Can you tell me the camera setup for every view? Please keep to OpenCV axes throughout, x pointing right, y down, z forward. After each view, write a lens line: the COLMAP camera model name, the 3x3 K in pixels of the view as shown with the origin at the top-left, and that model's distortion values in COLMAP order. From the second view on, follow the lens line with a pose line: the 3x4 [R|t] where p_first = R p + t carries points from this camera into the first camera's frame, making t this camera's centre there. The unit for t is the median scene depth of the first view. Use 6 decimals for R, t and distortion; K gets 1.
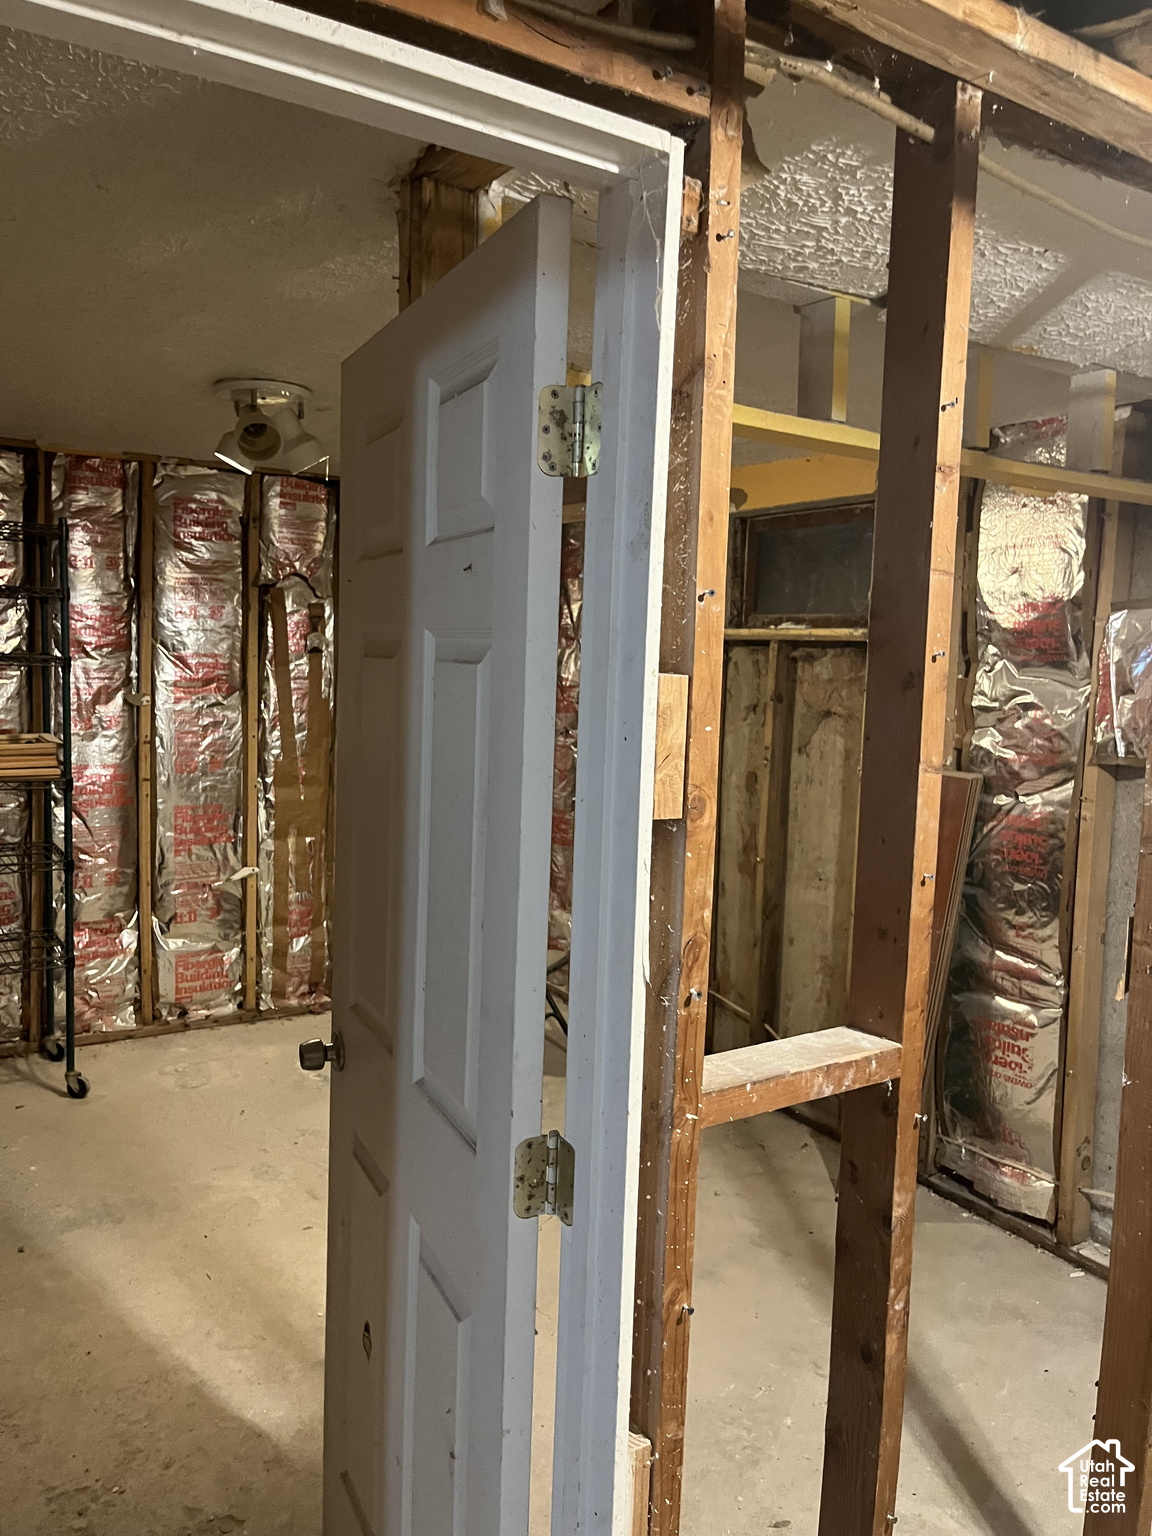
lens RADIAL K [[1176.6, 0, 584.0], [0, 1176.6, 758.9], [0, 0, 1]] dist [0.049573, -0.068919]
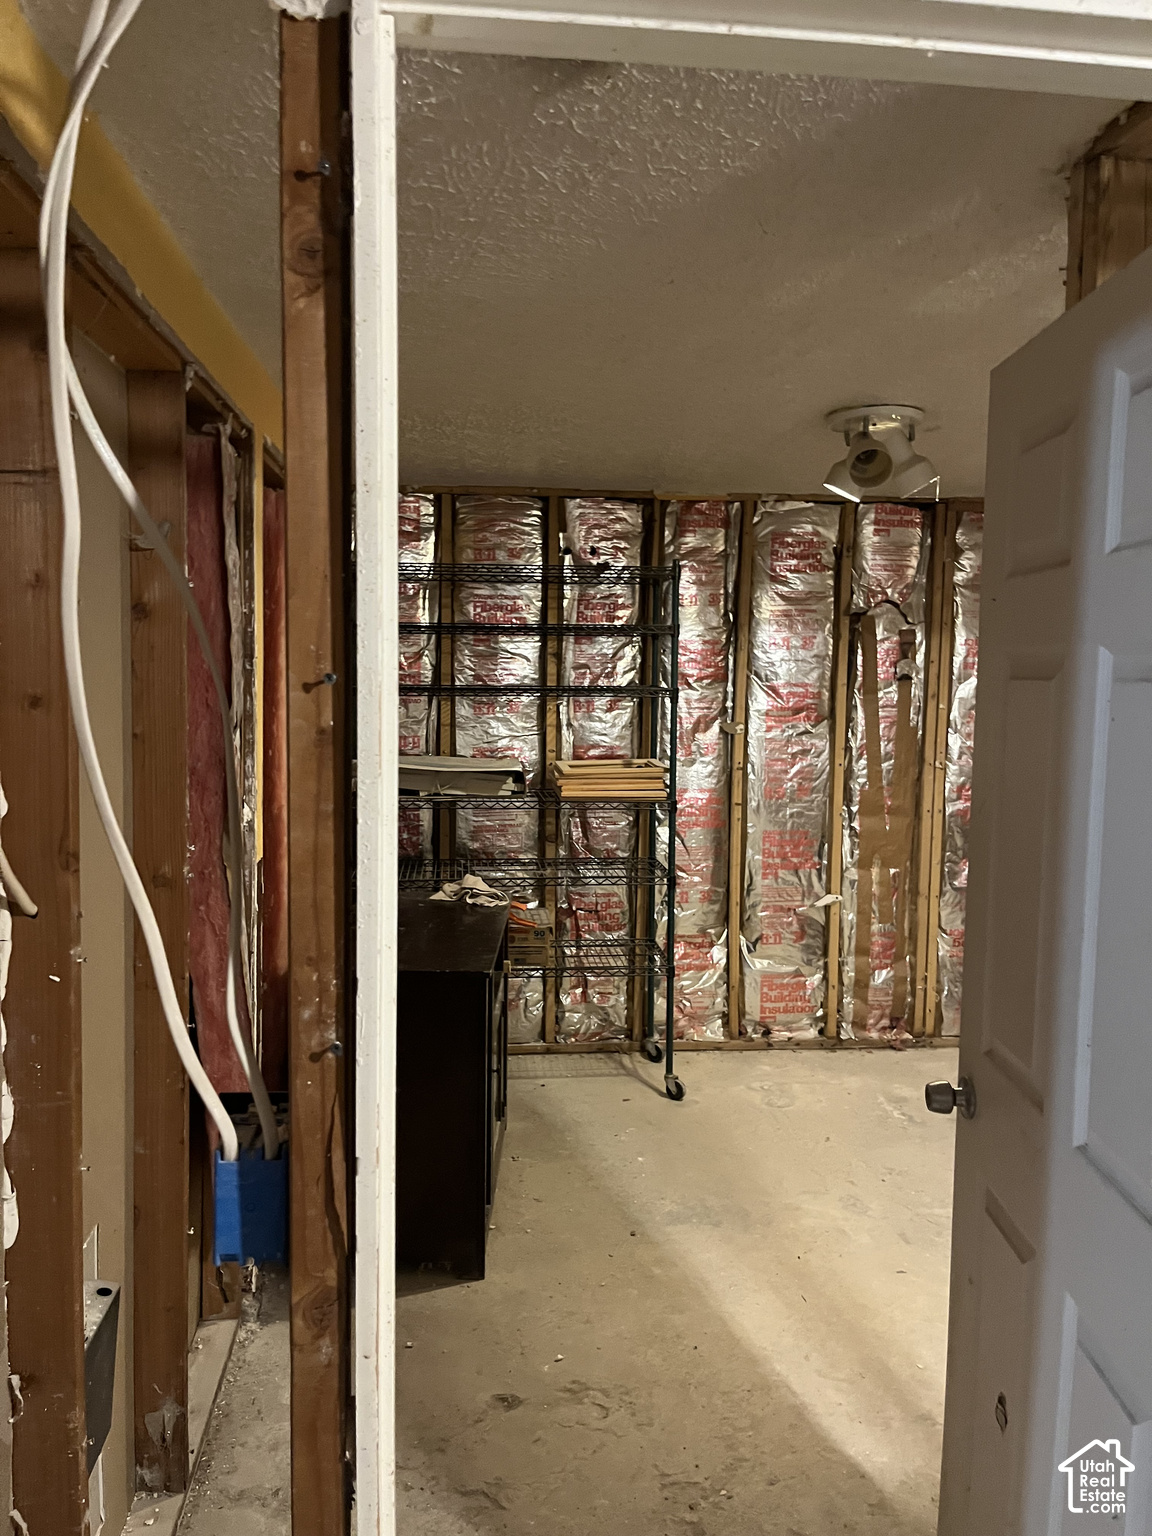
lens RADIAL K [[1176.6, 0, 563.1], [0, 1176.6, 770.3], [0, 0, 1]] dist [0.049573, -0.068919]
pose [[0.886795, 0.018927, -0.461774, -0.027461], [-0.026262, 0.999610, -0.009462, 0.001537], [0.461415, 0.020518, 0.886947, 0.002291]]
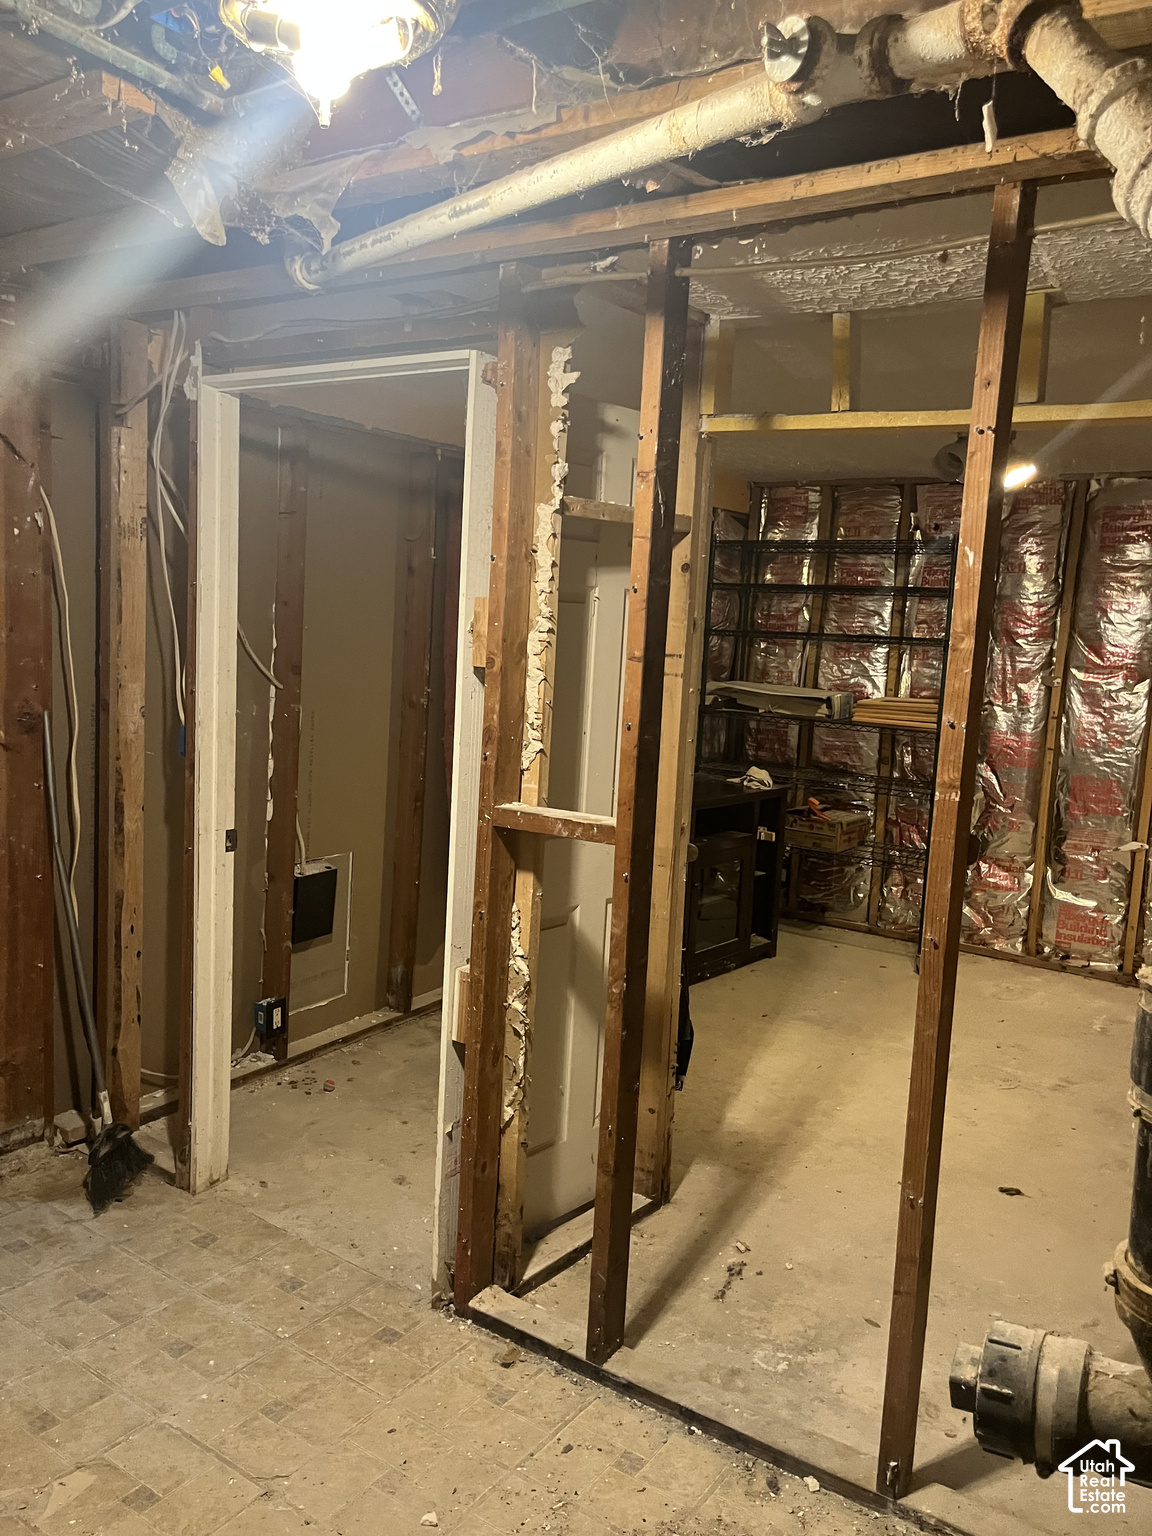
lens RADIAL K [[1176.6, 0, 580.8], [0, 1176.6, 763.9], [0, 0, 1]] dist [0.049573, -0.068919]
pose [[0.396438, 0.099305, -0.912675, 0.540297], [-0.124892, 0.990724, 0.053549, 0.028389], [0.909527, 0.092757, 0.405163, 0.096809]]
